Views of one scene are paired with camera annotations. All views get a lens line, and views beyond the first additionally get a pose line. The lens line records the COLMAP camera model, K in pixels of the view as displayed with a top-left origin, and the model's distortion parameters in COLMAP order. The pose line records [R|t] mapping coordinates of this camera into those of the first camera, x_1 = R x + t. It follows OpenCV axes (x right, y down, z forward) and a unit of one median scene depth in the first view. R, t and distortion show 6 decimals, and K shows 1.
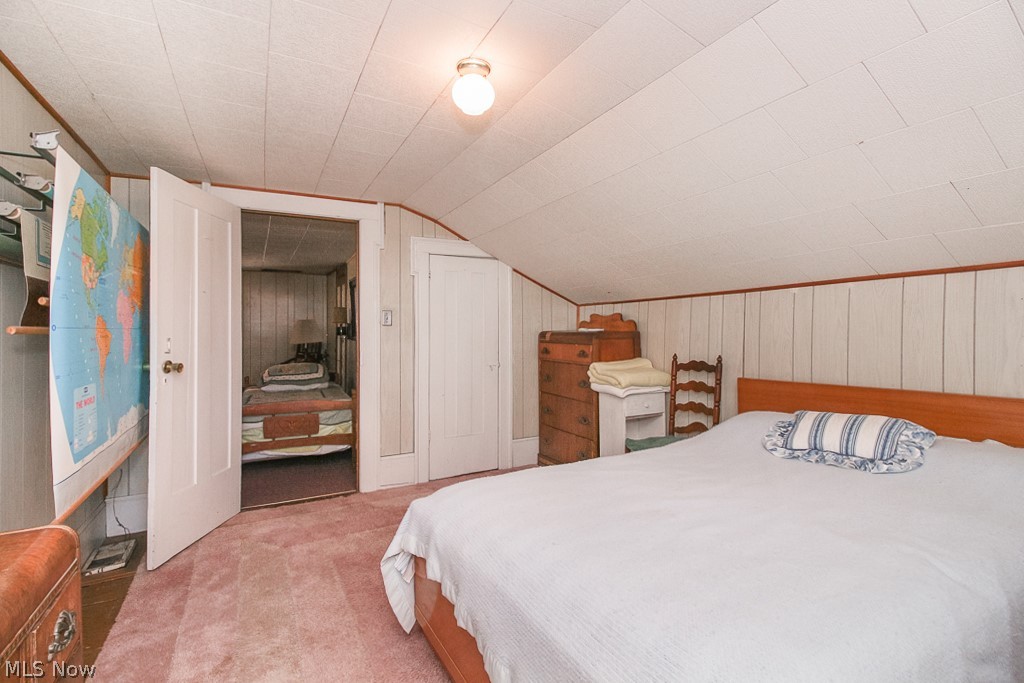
lens RADIAL K [[467.2, 0, 519.3], [0, 467.2, 323.4], [0, 0, 1]] dist [0.016493, -0.016509]
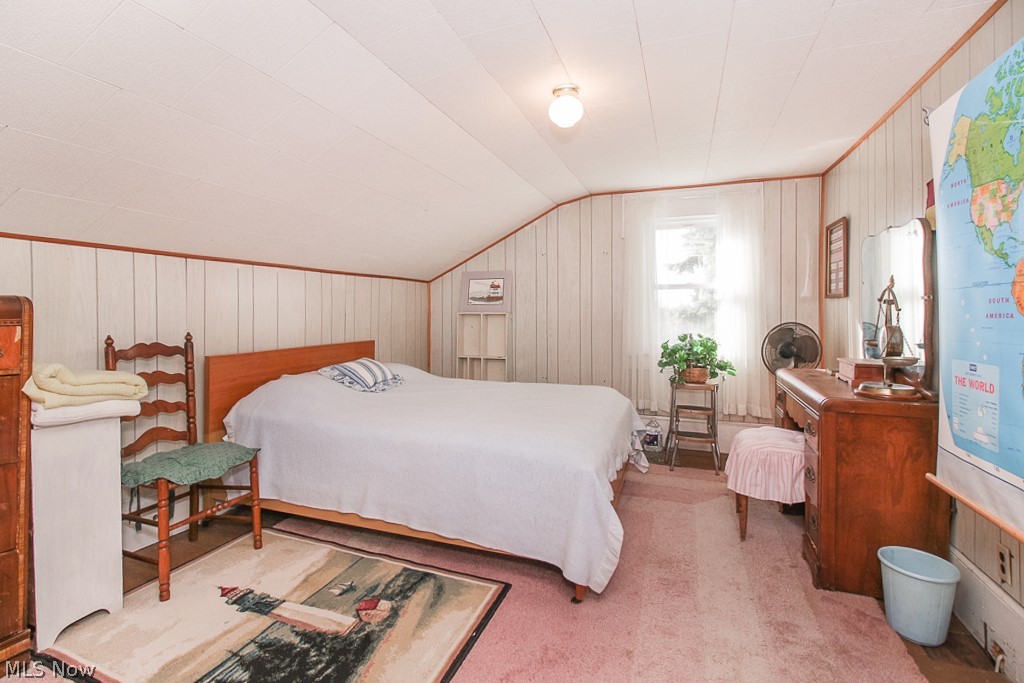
lens RADIAL K [[467.2, 0, 519.3], [0, 467.2, 323.4], [0, 0, 1]] dist [0.016493, -0.016509]
pose [[-0.649186, -0.008198, 0.760586, -0.558342], [-0.011339, 0.999935, 0.001100, 0.045009], [-0.760545, -0.007910, -0.649236, 1.091519]]
